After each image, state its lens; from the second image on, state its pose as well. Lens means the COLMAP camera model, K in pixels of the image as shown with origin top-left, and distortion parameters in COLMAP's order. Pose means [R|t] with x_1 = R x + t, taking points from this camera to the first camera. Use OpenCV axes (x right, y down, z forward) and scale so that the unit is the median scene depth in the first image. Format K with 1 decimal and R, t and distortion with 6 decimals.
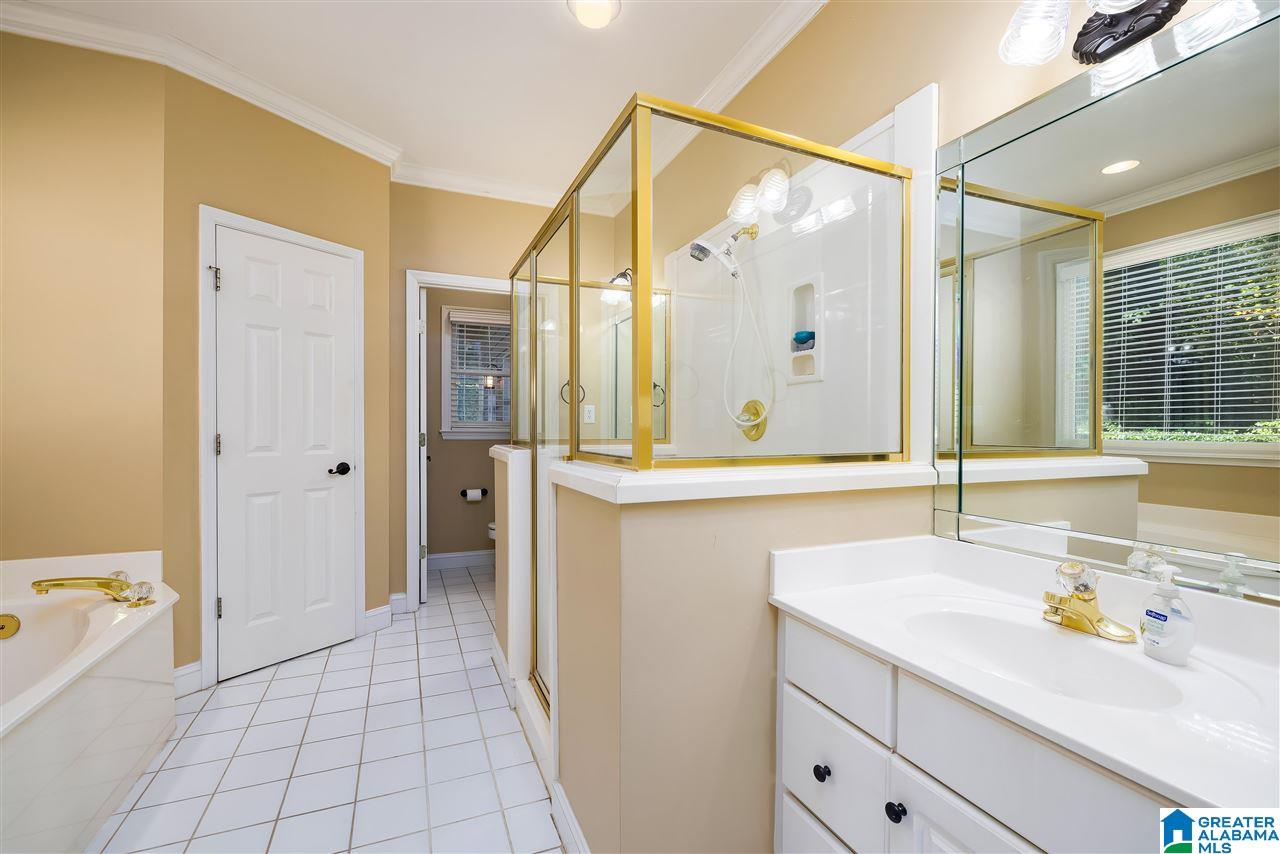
lens RADIAL K [[539.9, 0, 645.1], [0, 539.9, 420.4], [0, 0, 1]] dist [-0.009355, 0.000418]
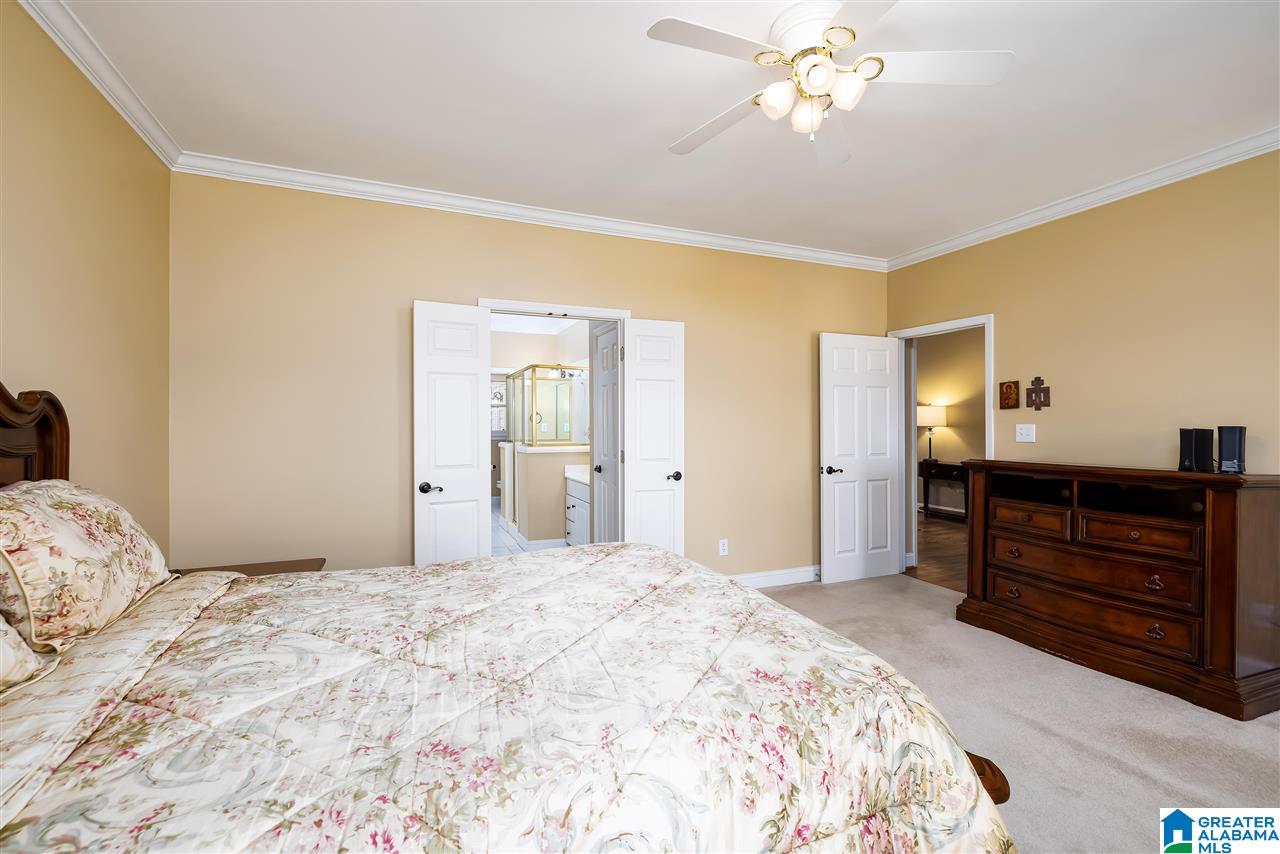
lens RADIAL K [[539.9, 0, 645.1], [0, 539.9, 420.4], [0, 0, 1]] dist [-0.009355, 0.000418]
pose [[0.999975, -0.003416, -0.006238, 0.544635], [0.003376, 0.999974, -0.006442, -0.048267], [0.006259, 0.006421, 0.999960, -1.997523]]
